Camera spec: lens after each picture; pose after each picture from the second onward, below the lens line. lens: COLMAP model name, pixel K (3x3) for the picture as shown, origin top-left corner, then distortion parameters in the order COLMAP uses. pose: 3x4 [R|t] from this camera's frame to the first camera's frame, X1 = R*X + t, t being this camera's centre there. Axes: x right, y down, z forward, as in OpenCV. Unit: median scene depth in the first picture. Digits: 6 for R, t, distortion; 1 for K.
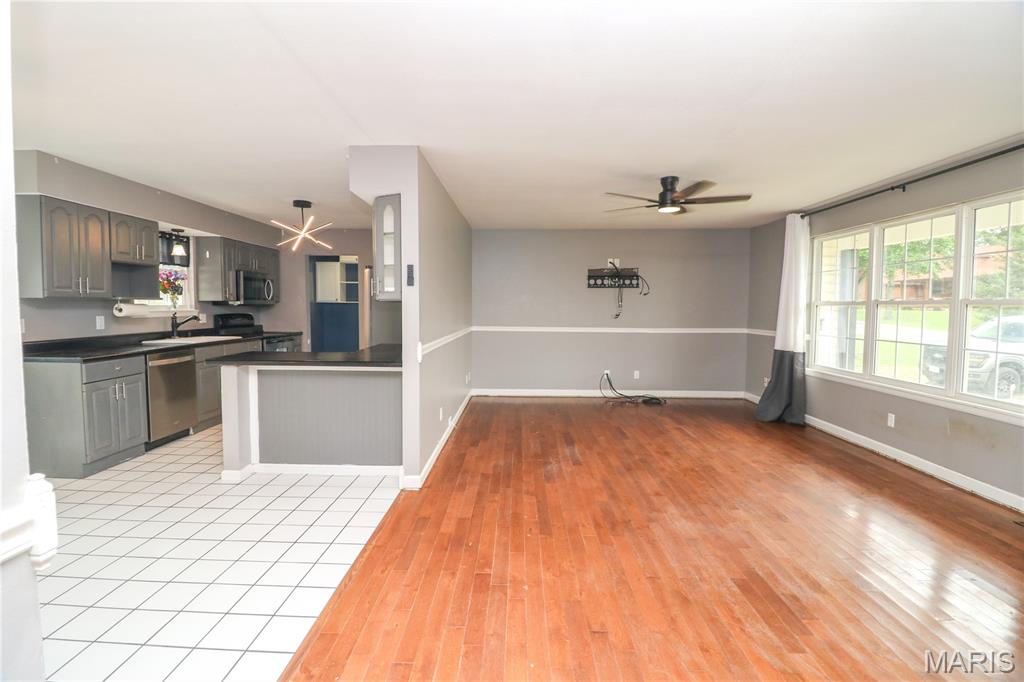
lens RADIAL K [[469.5, 0, 502.4], [0, 469.5, 332.8], [0, 0, 1]] dist [-0.004998, -0.009067]
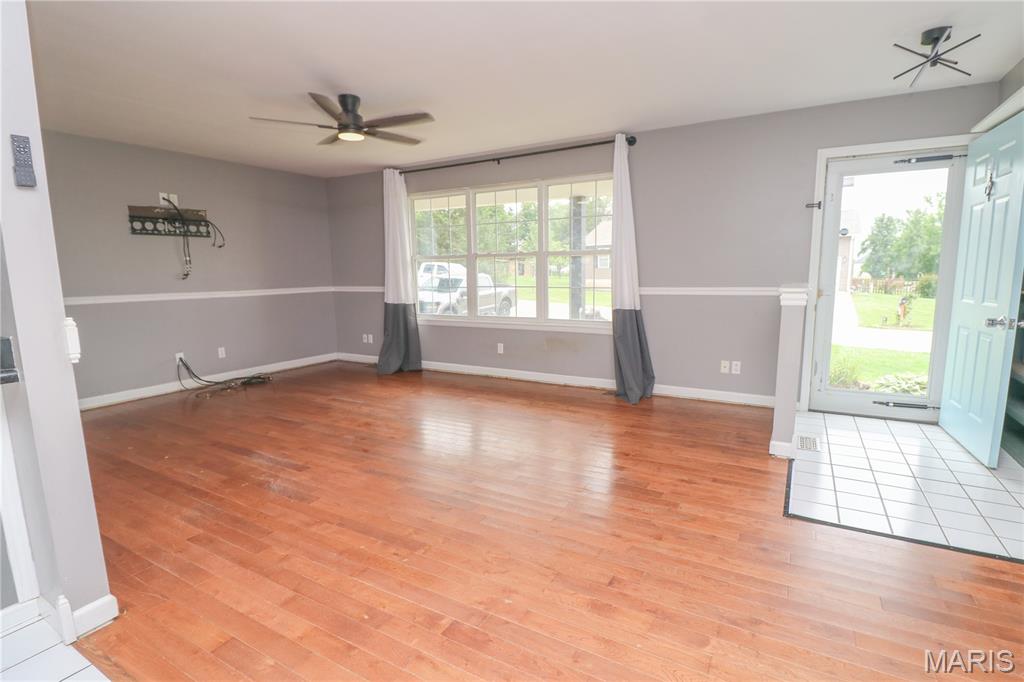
lens RADIAL K [[492.1, 0, 519.5], [0, 492.1, 346.3], [0, 0, 1]] dist [-0.009160, -0.001207]
pose [[0.458535, -0.145008, 0.876766, -0.322503], [0.064639, 0.989426, 0.129836, 0.010525], [-0.886322, -0.002861, 0.463060, 0.328496]]
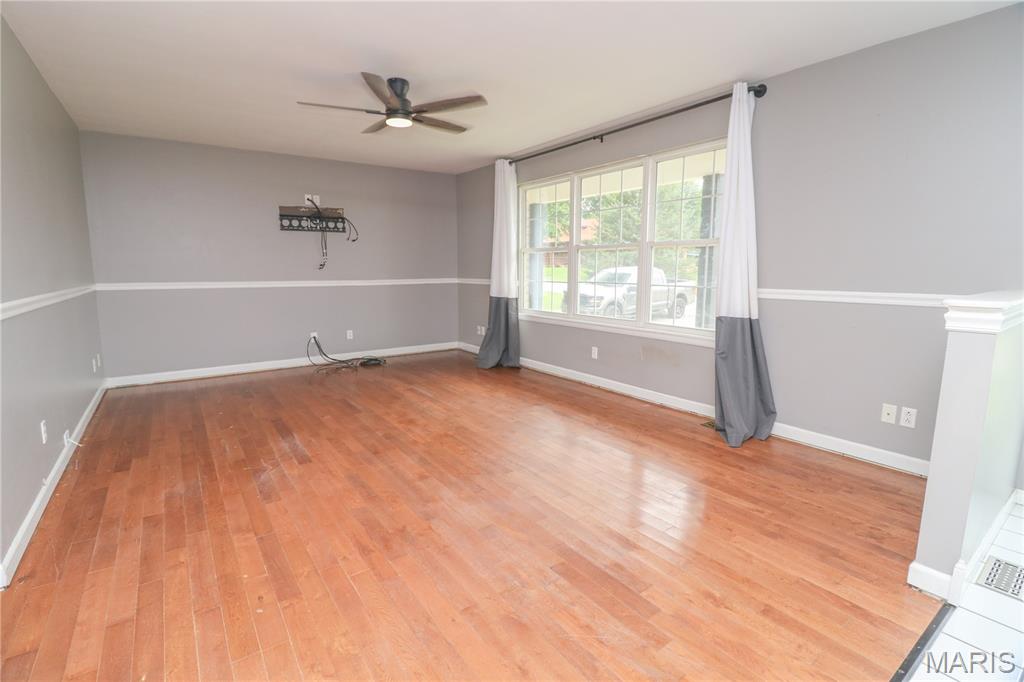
lens RADIAL K [[469.5, 0, 503.4], [0, 469.5, 333.0], [0, 0, 1]] dist [-0.004998, -0.009067]
pose [[0.793549, -0.089665, 0.601863, -0.015631], [0.038566, 0.994506, 0.097312, 0.021740], [-0.607283, -0.054010, 0.792648, 0.239241]]
